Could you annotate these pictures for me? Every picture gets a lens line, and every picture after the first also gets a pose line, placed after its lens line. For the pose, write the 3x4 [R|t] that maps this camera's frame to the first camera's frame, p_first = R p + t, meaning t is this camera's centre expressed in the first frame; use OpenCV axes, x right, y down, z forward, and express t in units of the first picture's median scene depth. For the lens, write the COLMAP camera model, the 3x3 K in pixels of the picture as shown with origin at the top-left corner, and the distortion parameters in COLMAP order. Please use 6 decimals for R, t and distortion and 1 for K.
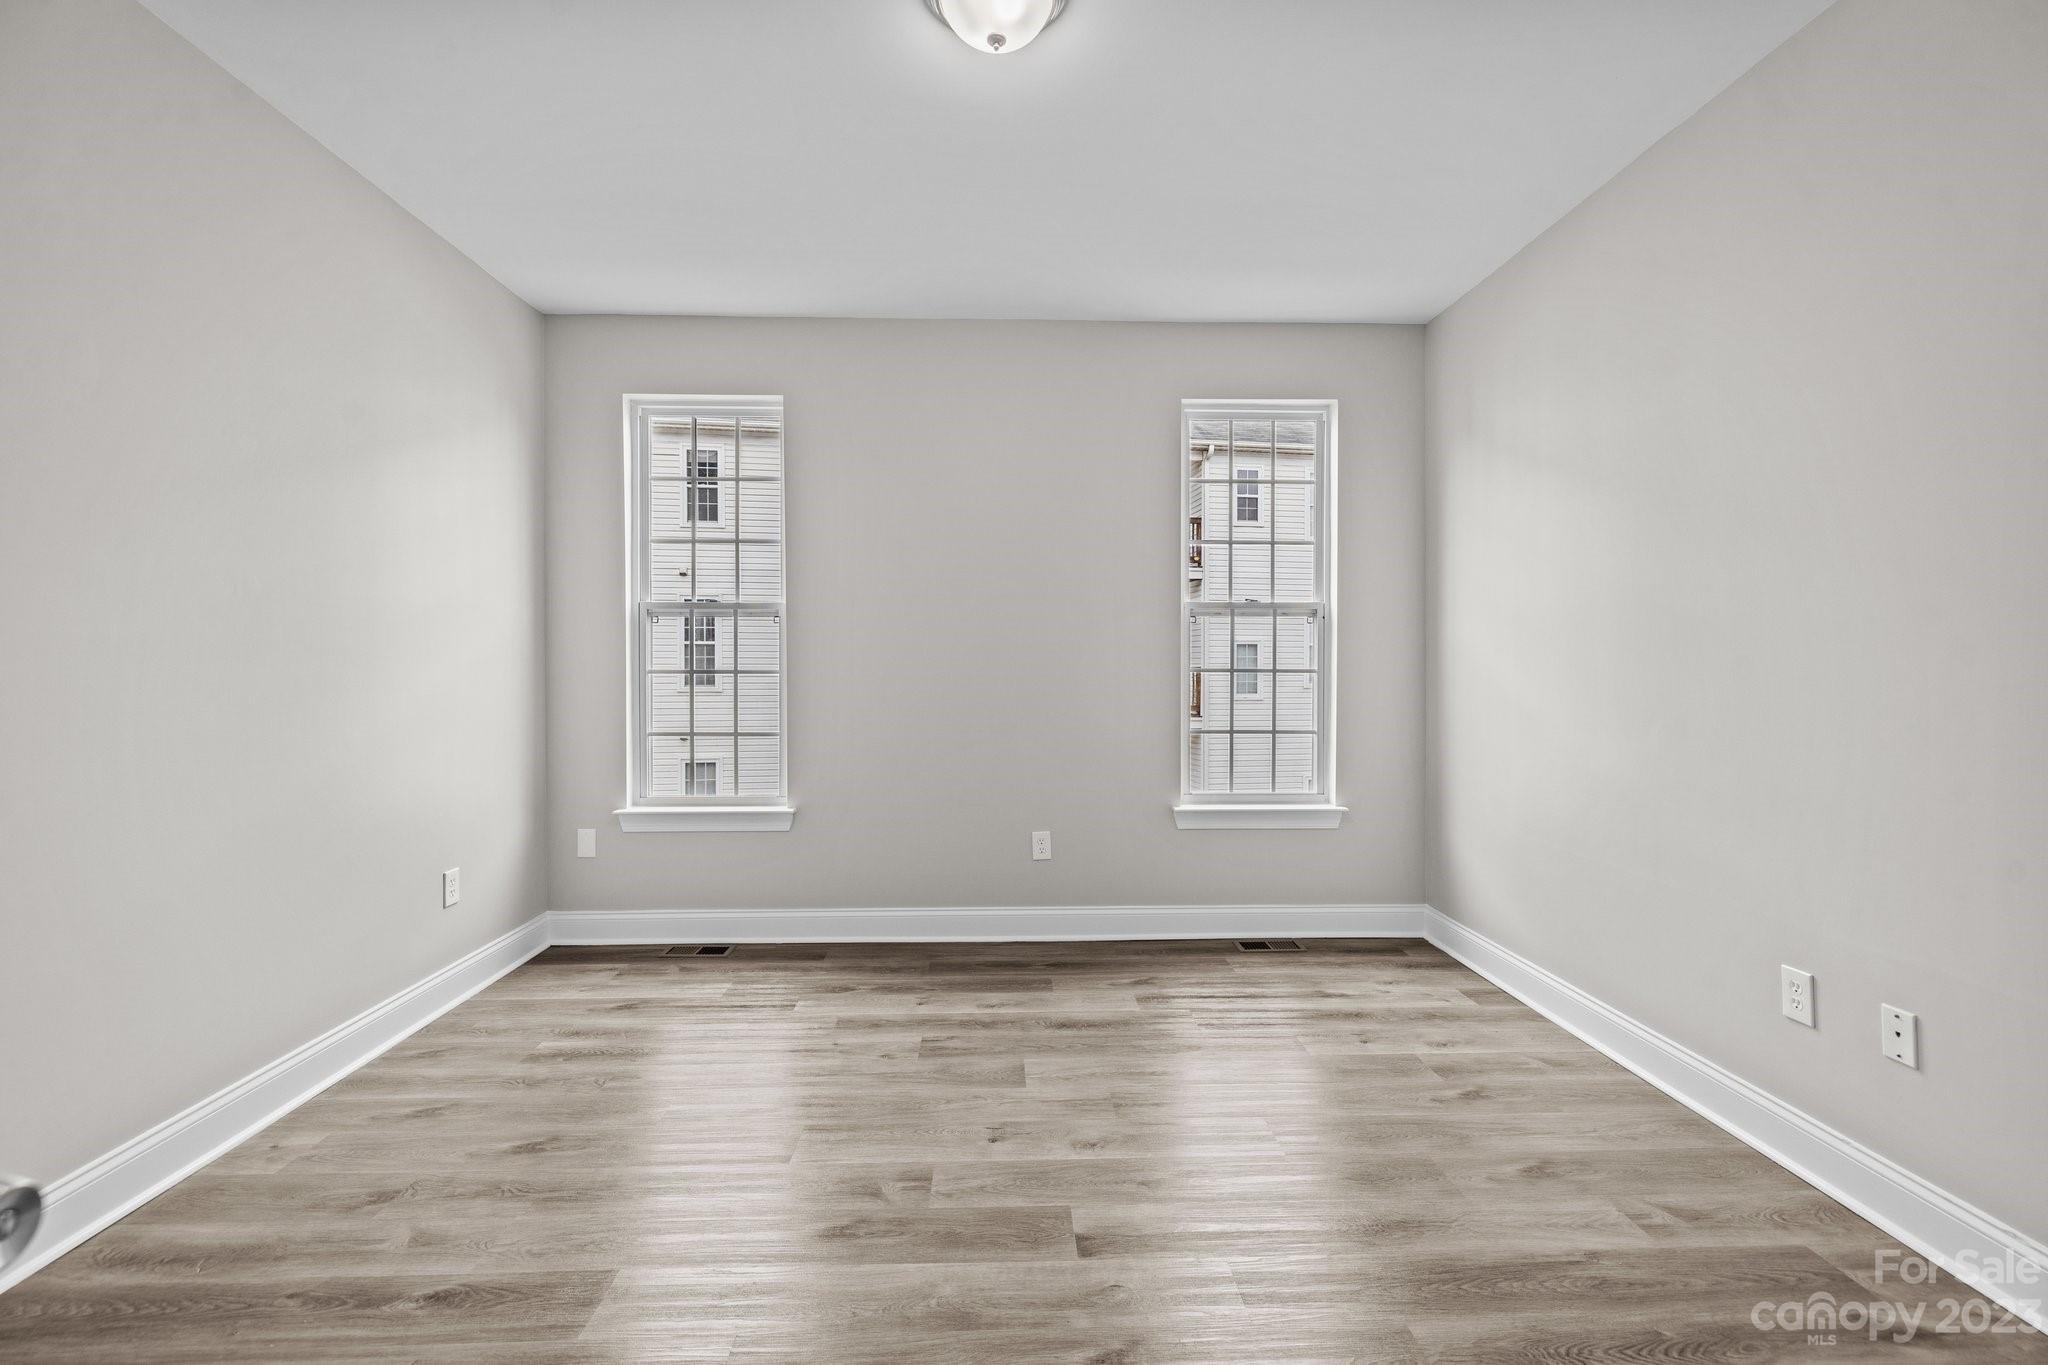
lens RADIAL K [[872.5, 0, 1009.3], [0, 872.5, 678.9], [0, 0, 1]] dist [-0.002368, 0.000854]
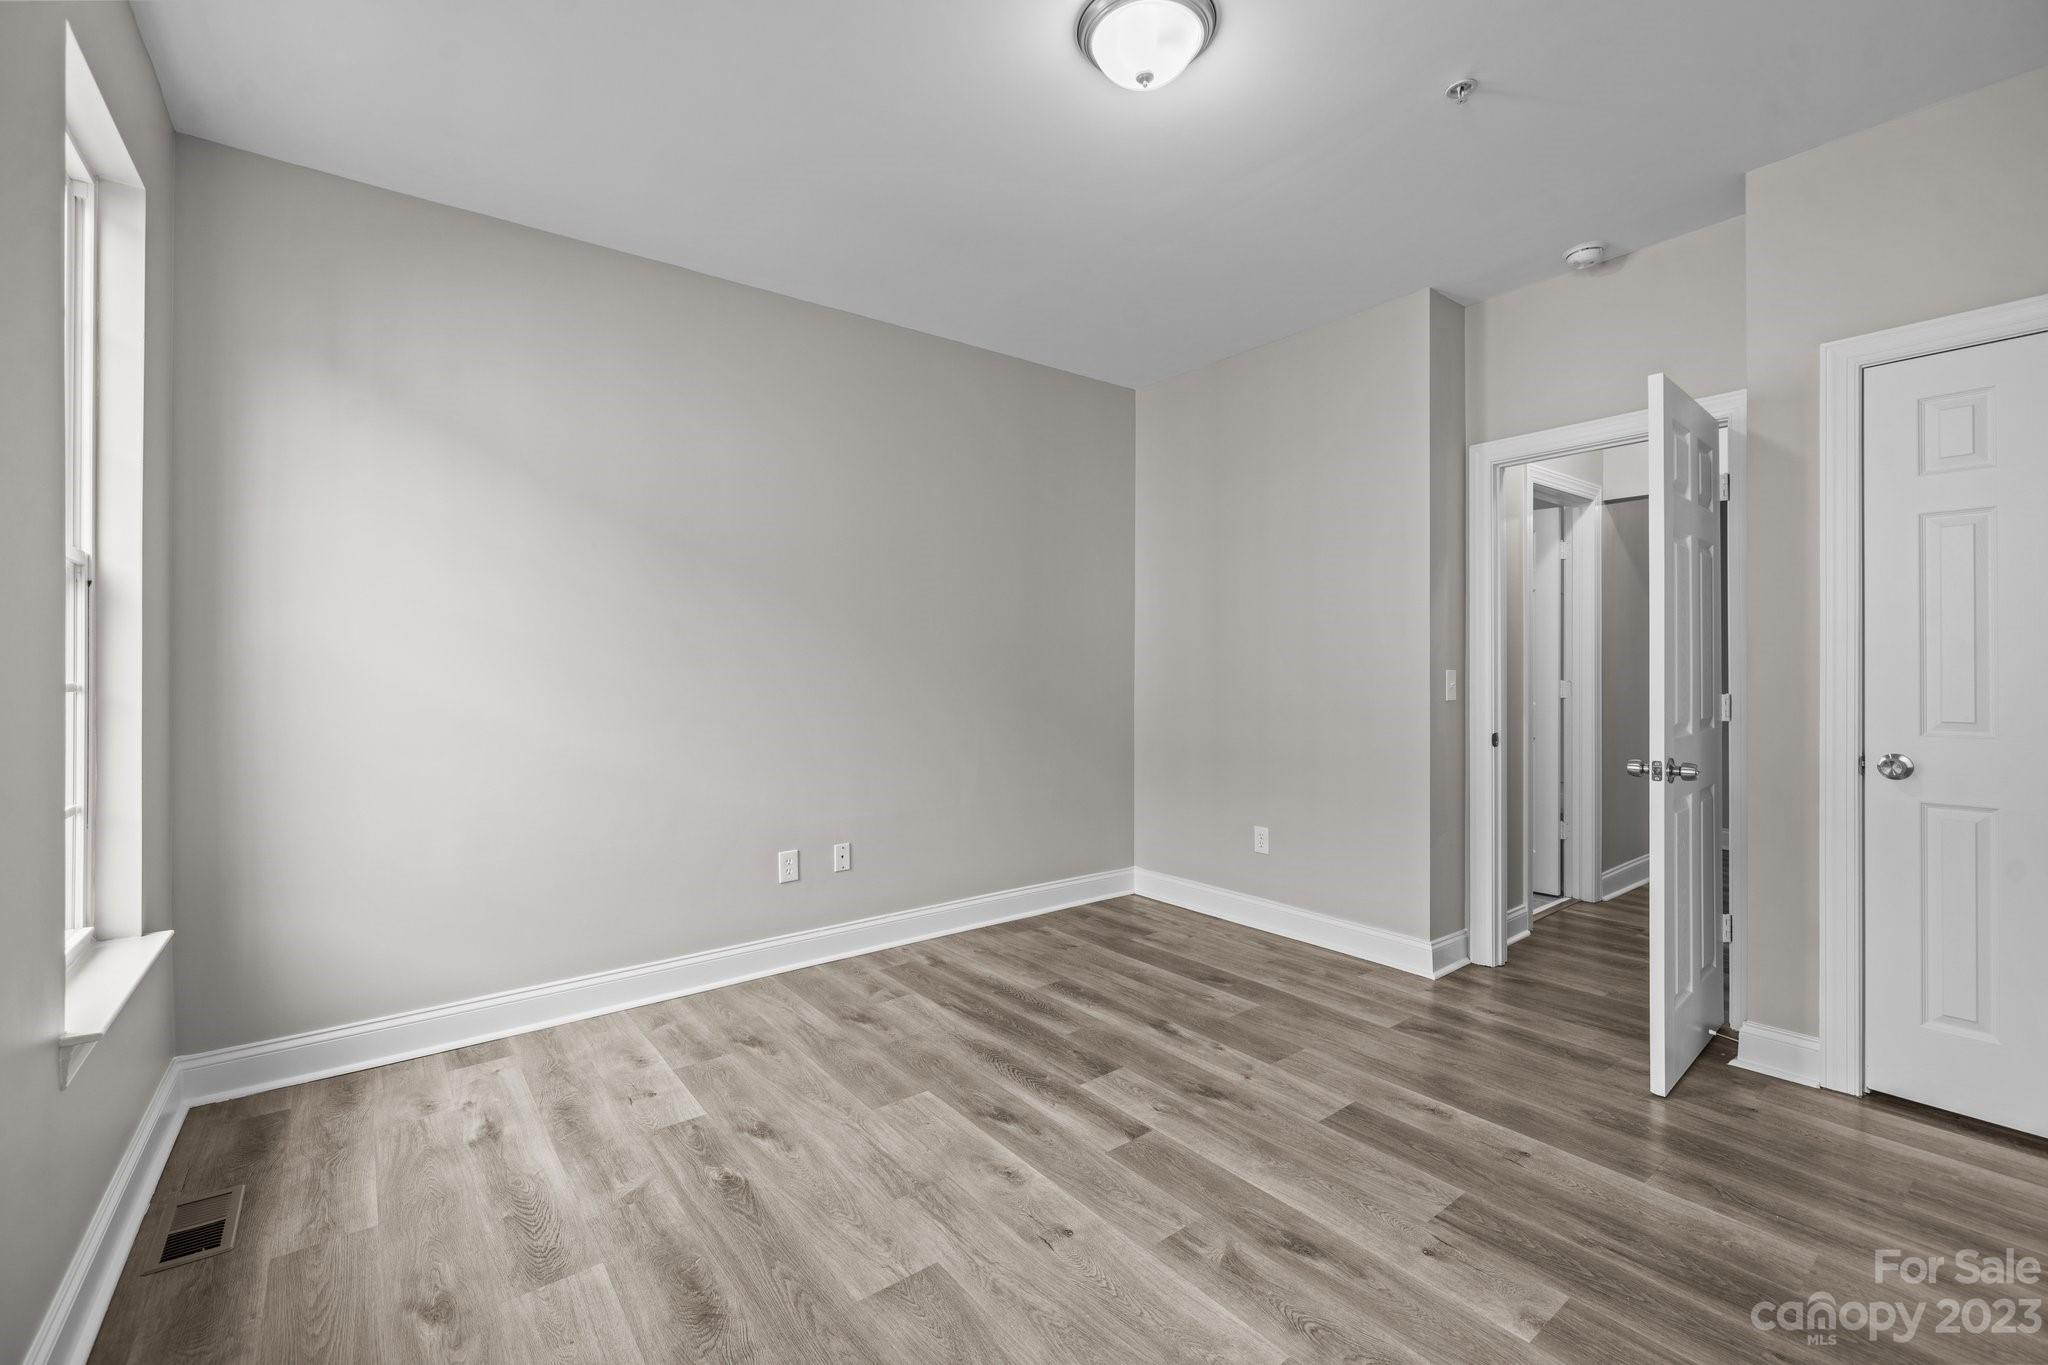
lens RADIAL K [[872.5, 0, 1004.1], [0, 872.5, 666.8], [0, 0, 1]] dist [-0.002368, 0.000854]
pose [[-0.588113, 0.005009, 0.808763, -0.664240], [0.019615, 0.999775, 0.008071, -0.031085], [-0.808541, 0.020610, -0.588079, 1.517063]]
